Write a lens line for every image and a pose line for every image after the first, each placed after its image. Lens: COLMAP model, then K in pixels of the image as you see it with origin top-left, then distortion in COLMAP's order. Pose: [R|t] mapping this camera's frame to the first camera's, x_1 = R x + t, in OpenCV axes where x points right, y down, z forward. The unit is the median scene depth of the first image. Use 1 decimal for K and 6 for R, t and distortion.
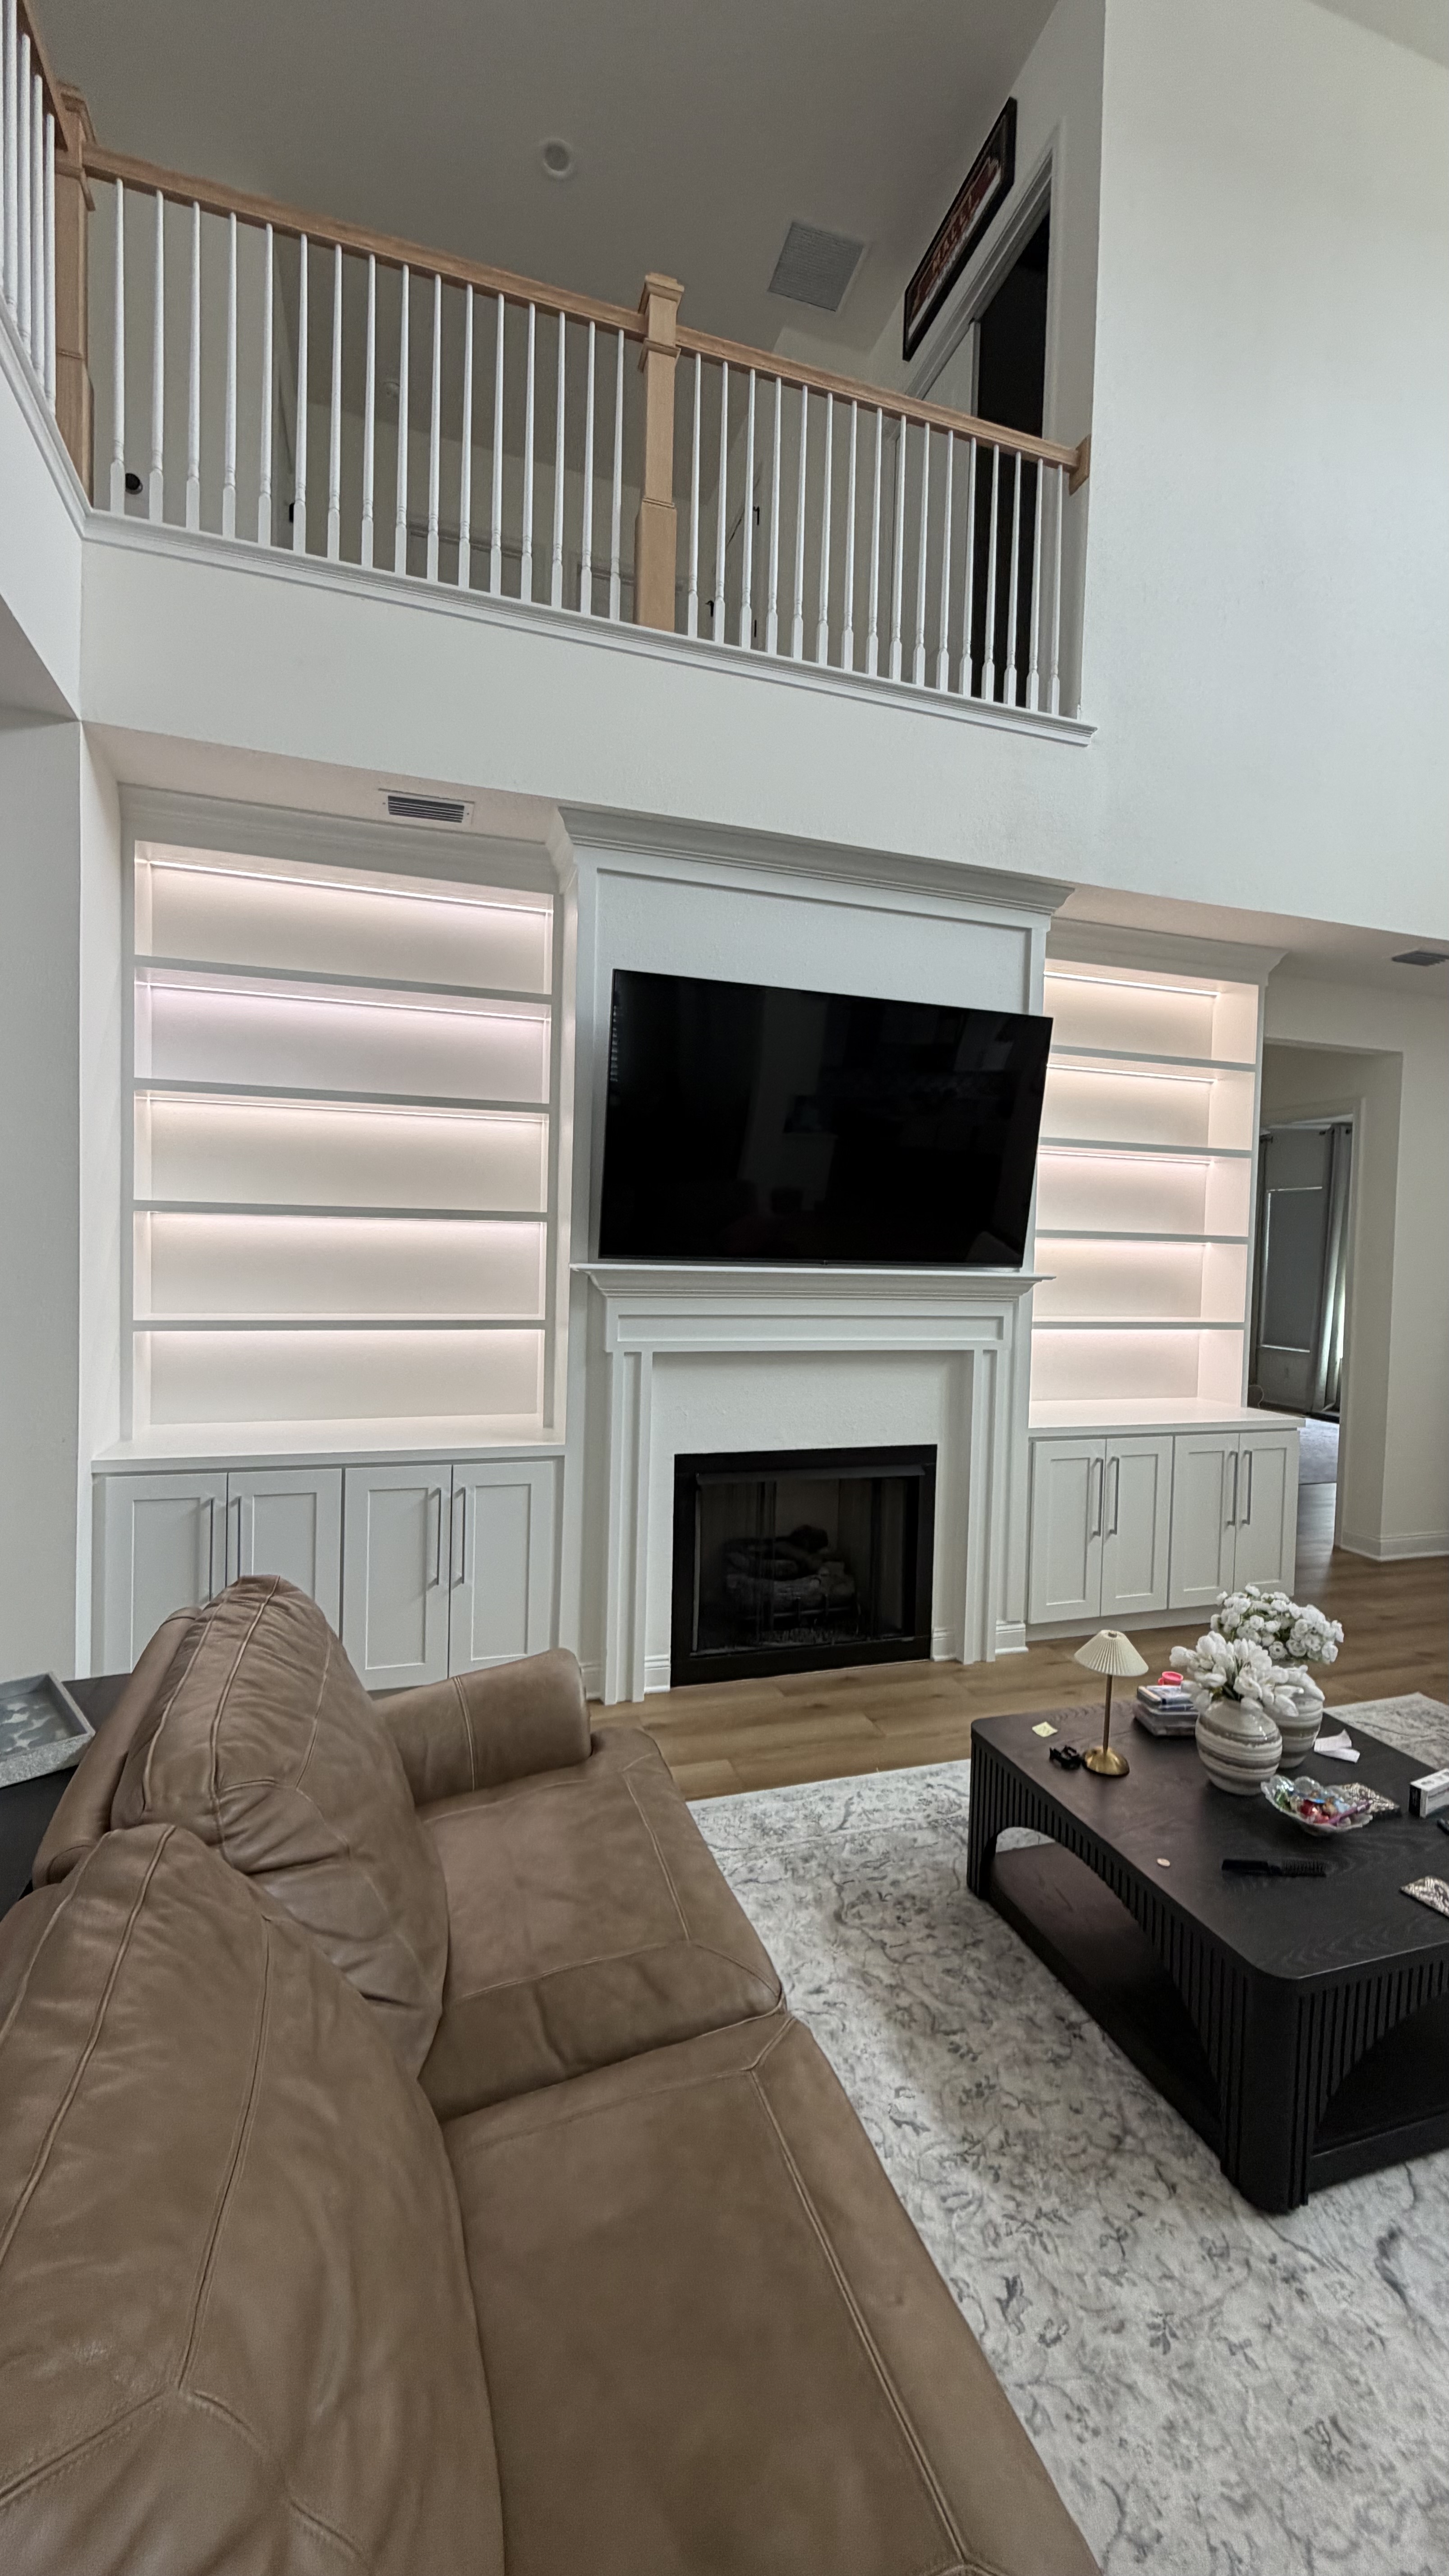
lens RADIAL K [[1028.1, 0, 724.5], [0, 1028.1, 1288.0], [0, 0, 1]] dist [-0.001482, 0.000393]
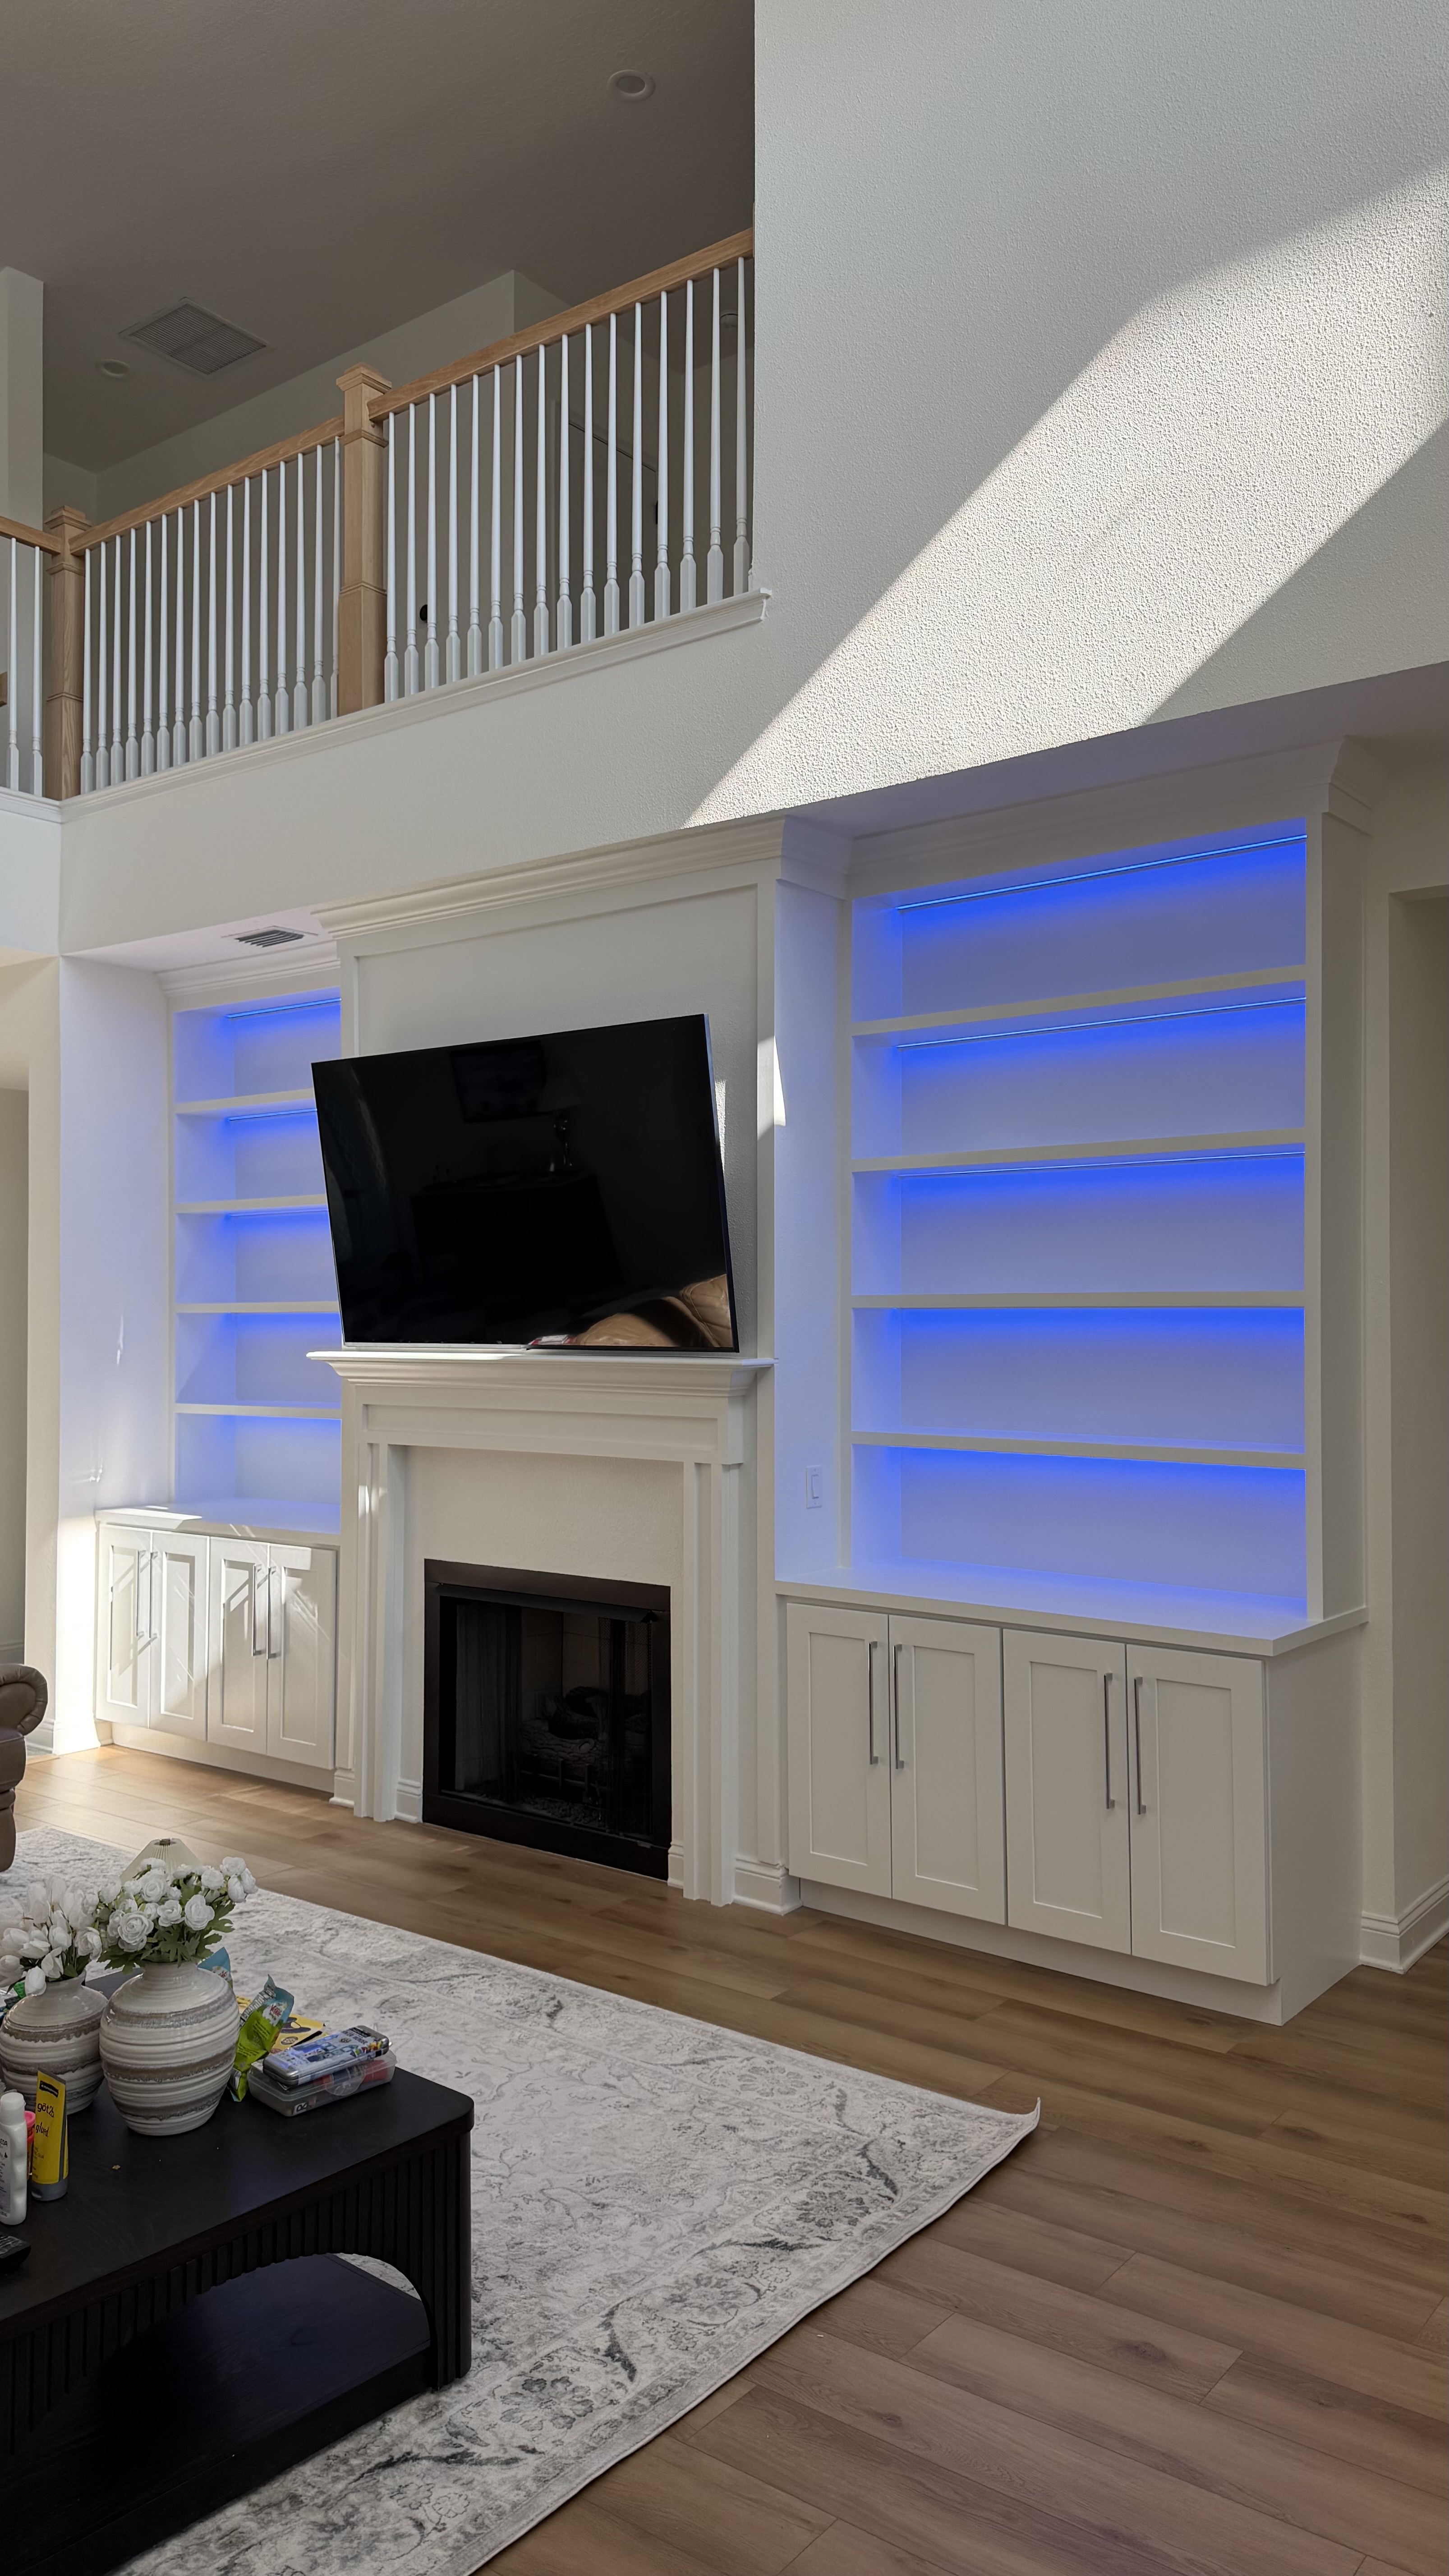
lens RADIAL K [[1835.3, 0, 724.5], [0, 1835.3, 1288.0], [0, 0, 1]] dist [0.113023, -0.199597]
pose [[0.556615, -0.037449, -0.829926, 1.486618], [-0.016575, 0.998284, -0.056162, 0.009247], [0.830605, 0.045016, 0.555039, 0.301991]]
